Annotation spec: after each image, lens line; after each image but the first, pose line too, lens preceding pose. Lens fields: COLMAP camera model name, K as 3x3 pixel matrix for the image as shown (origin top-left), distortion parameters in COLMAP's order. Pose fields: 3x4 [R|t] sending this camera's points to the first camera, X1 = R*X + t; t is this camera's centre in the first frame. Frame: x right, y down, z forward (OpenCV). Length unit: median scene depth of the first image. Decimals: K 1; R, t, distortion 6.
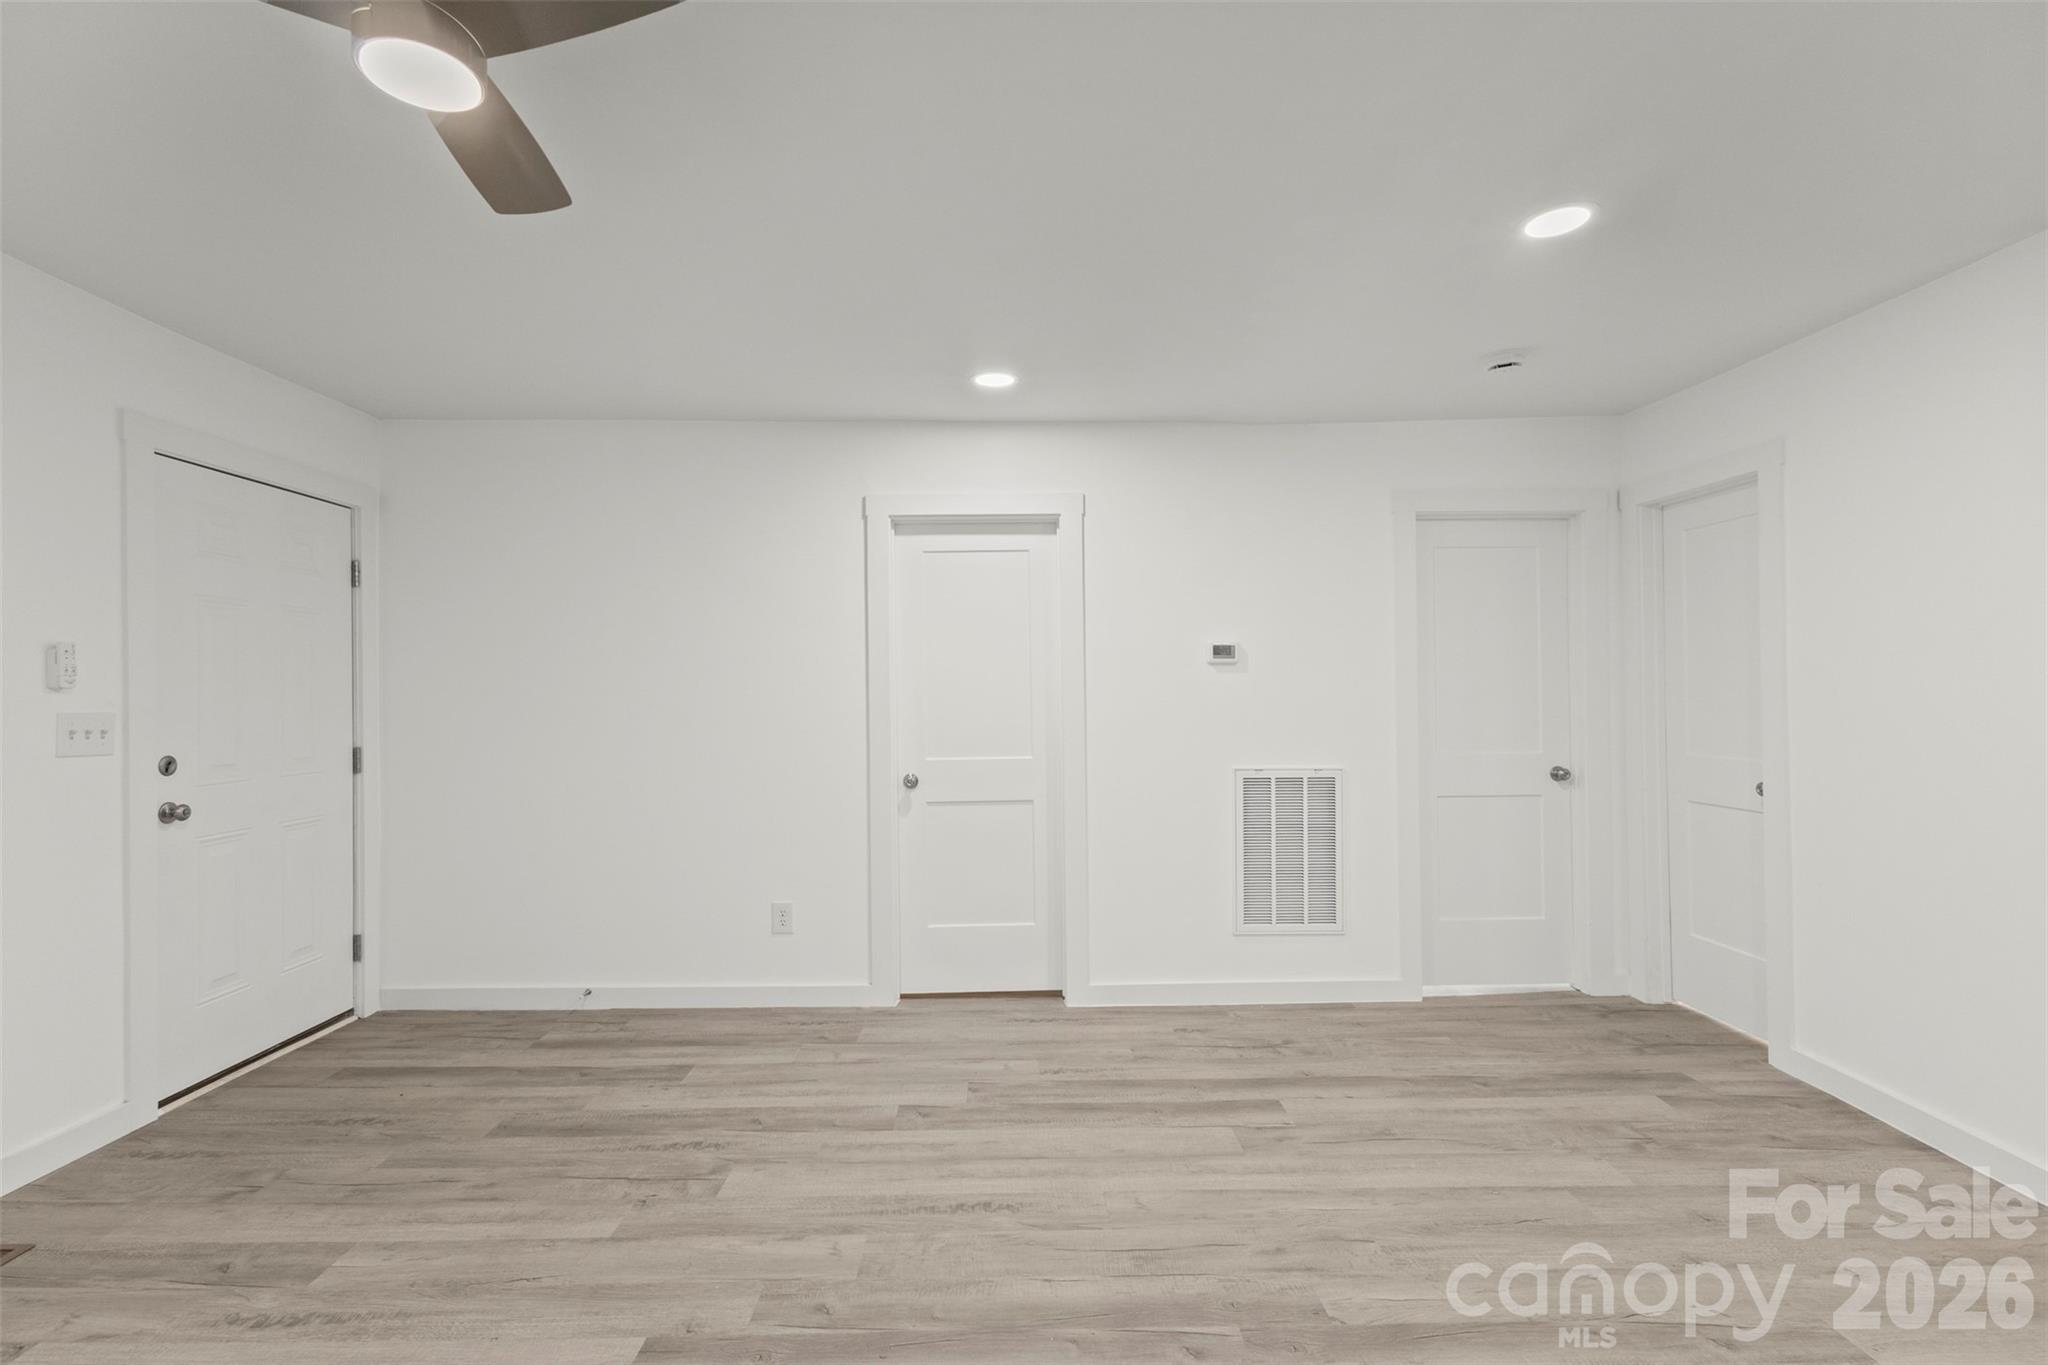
lens RADIAL K [[950.1, 0, 1025.9], [0, 950.1, 679.0], [0, 0, 1]] dist [0.005768, -0.001098]
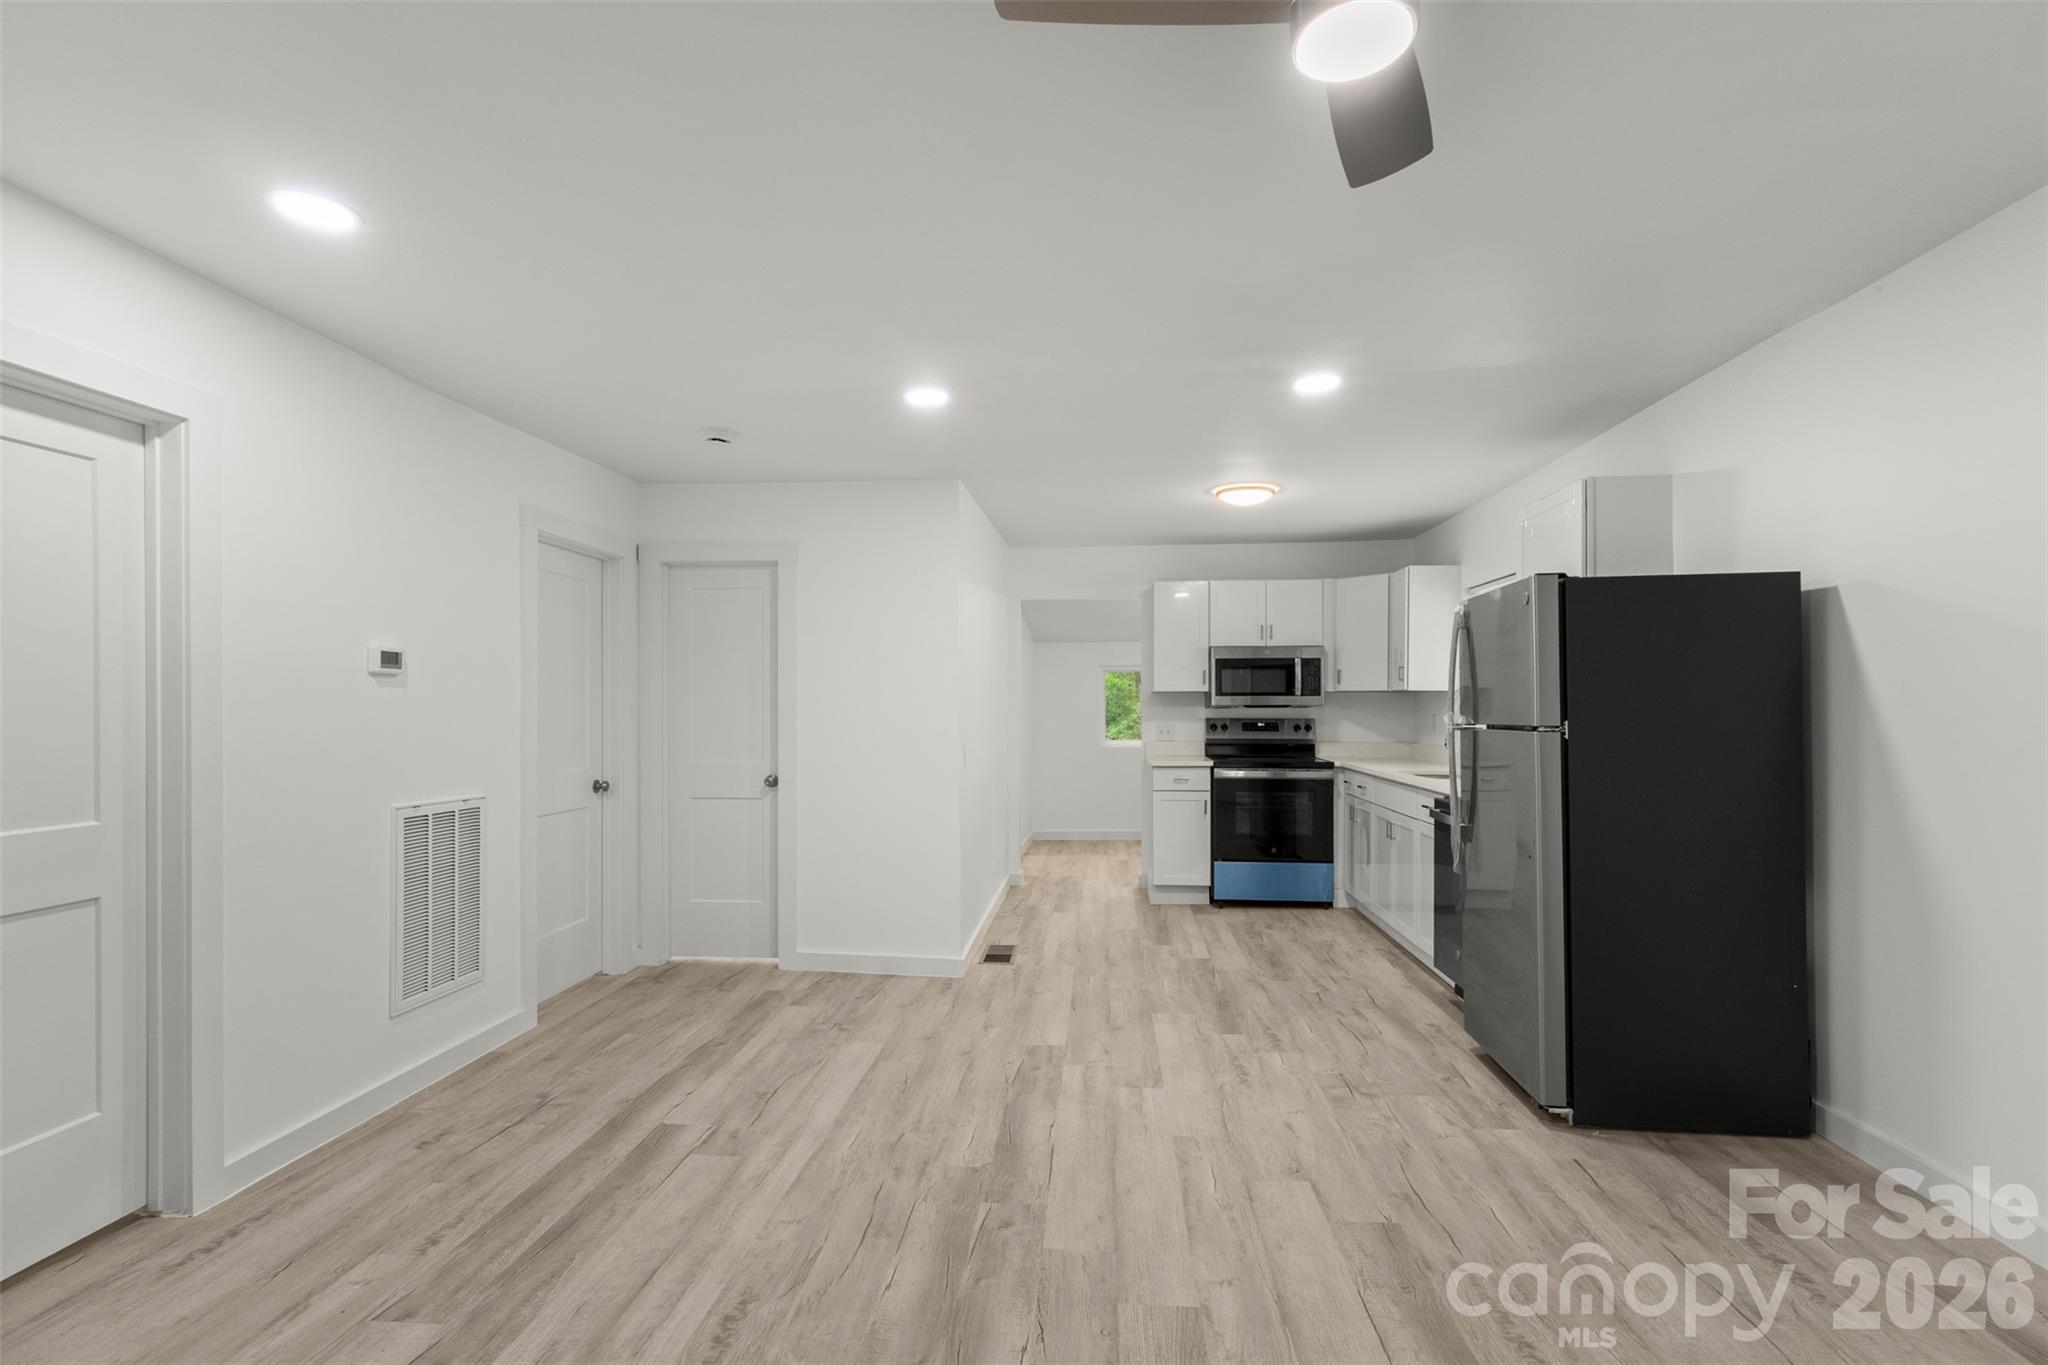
lens RADIAL K [[950.1, 0, 1015.9], [0, 950.1, 702.6], [0, 0, 1]] dist [0.005768, -0.001098]
pose [[0.106048, 0.018189, 0.994195, -0.616991], [-0.016726, 0.999724, -0.016506, 0.013304], [-0.994220, -0.014878, 0.106323, 0.478753]]
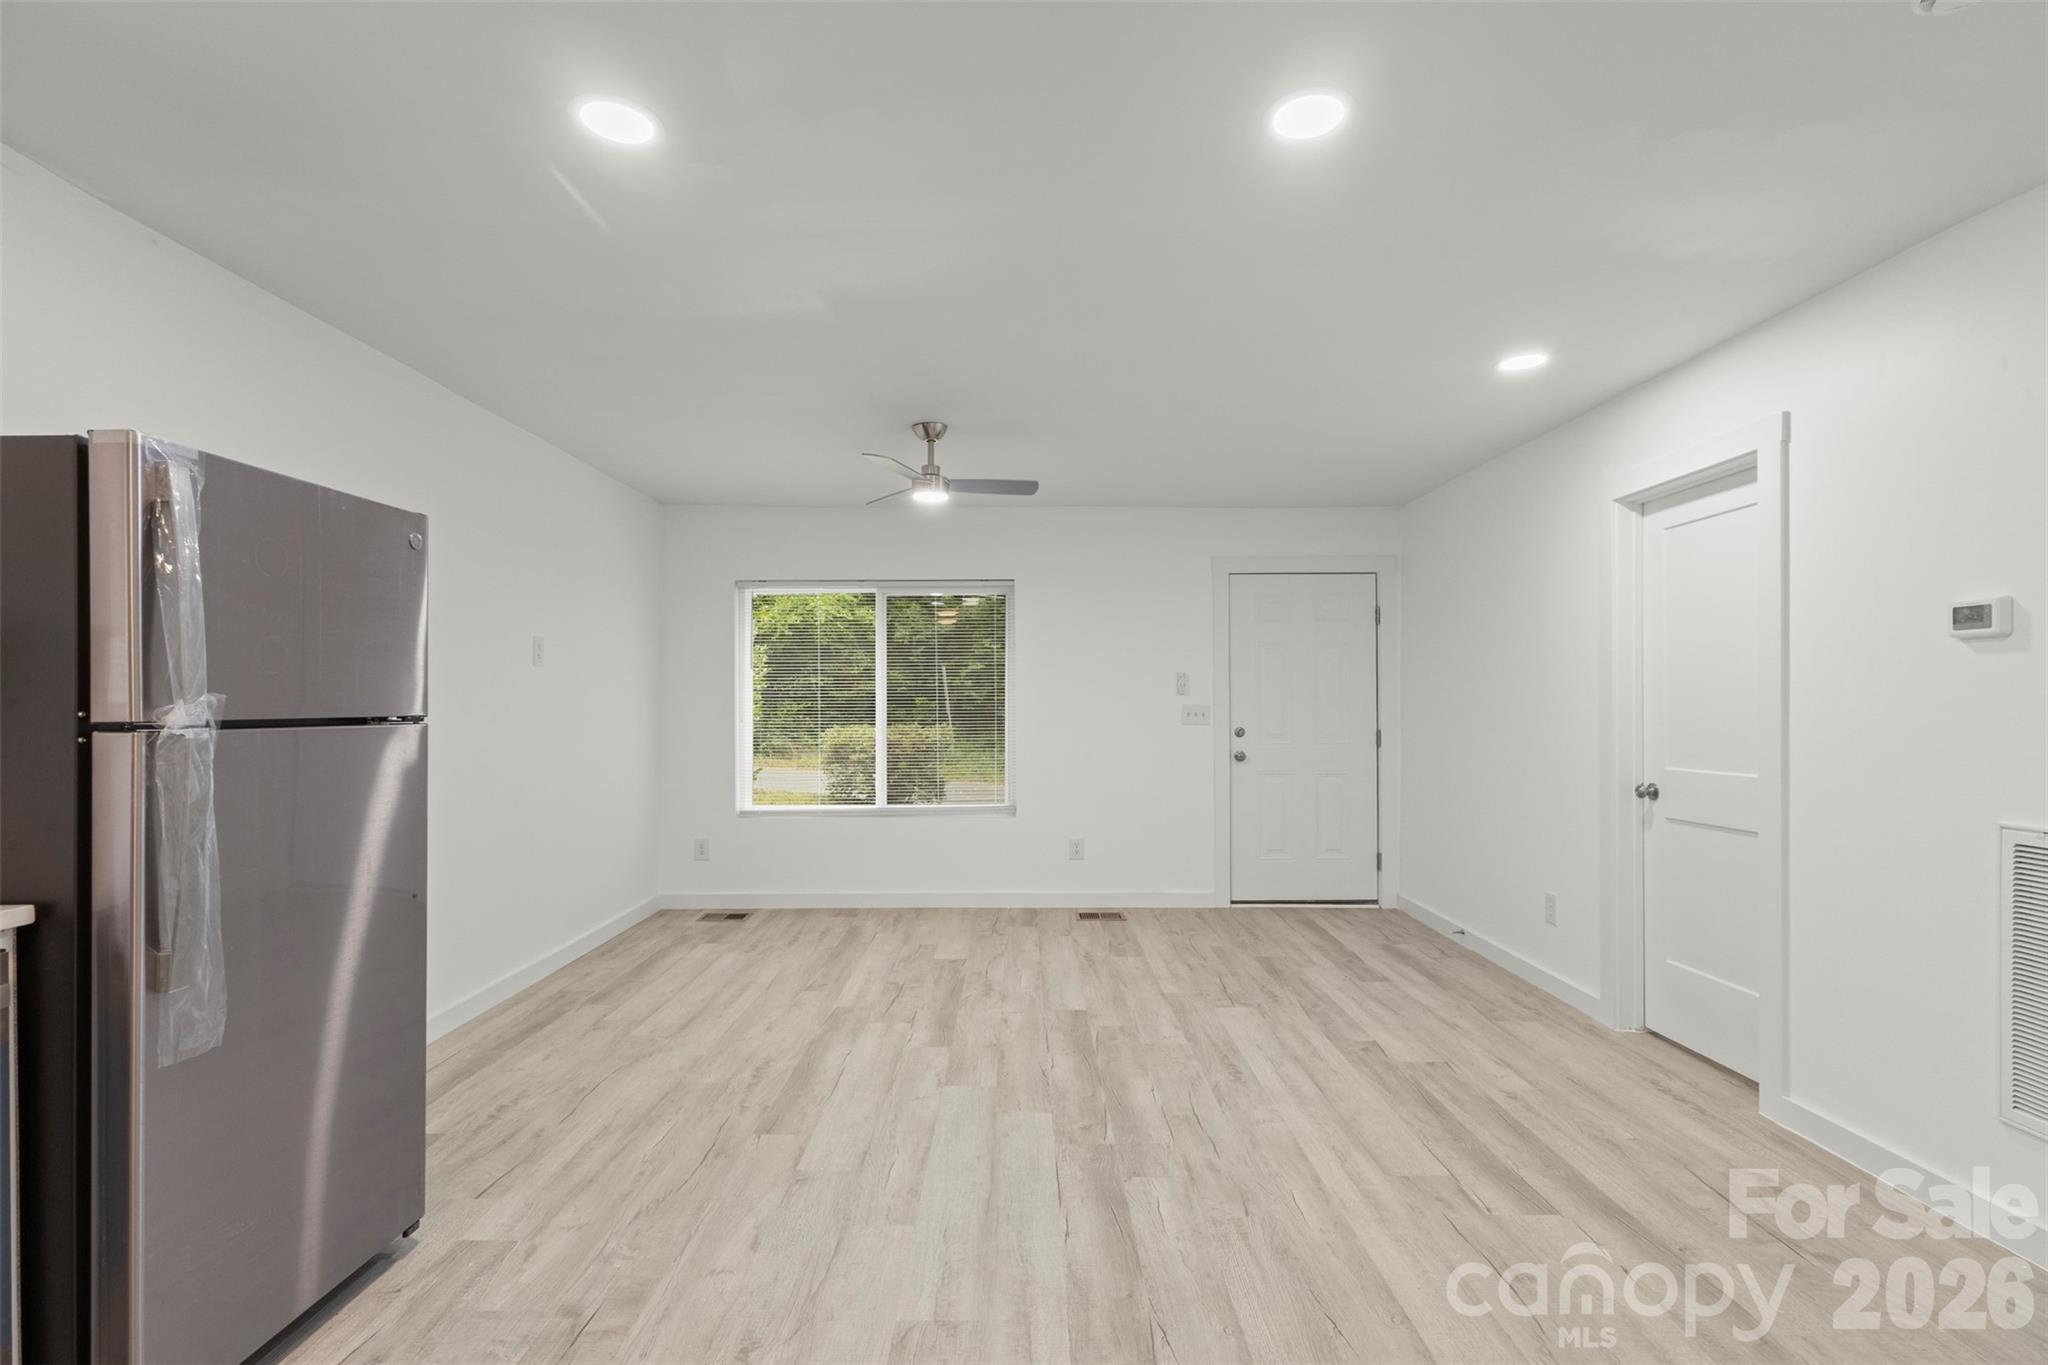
lens RADIAL K [[950.1, 0, 1010.3], [0, 950.1, 692.4], [0, 0, 1]] dist [0.005768, -0.001098]
pose [[-0.026106, -0.005067, -0.999646, 0.949600], [0.020877, 0.999766, -0.005613, 0.009145], [0.999441, -0.021016, -0.025994, 0.518844]]
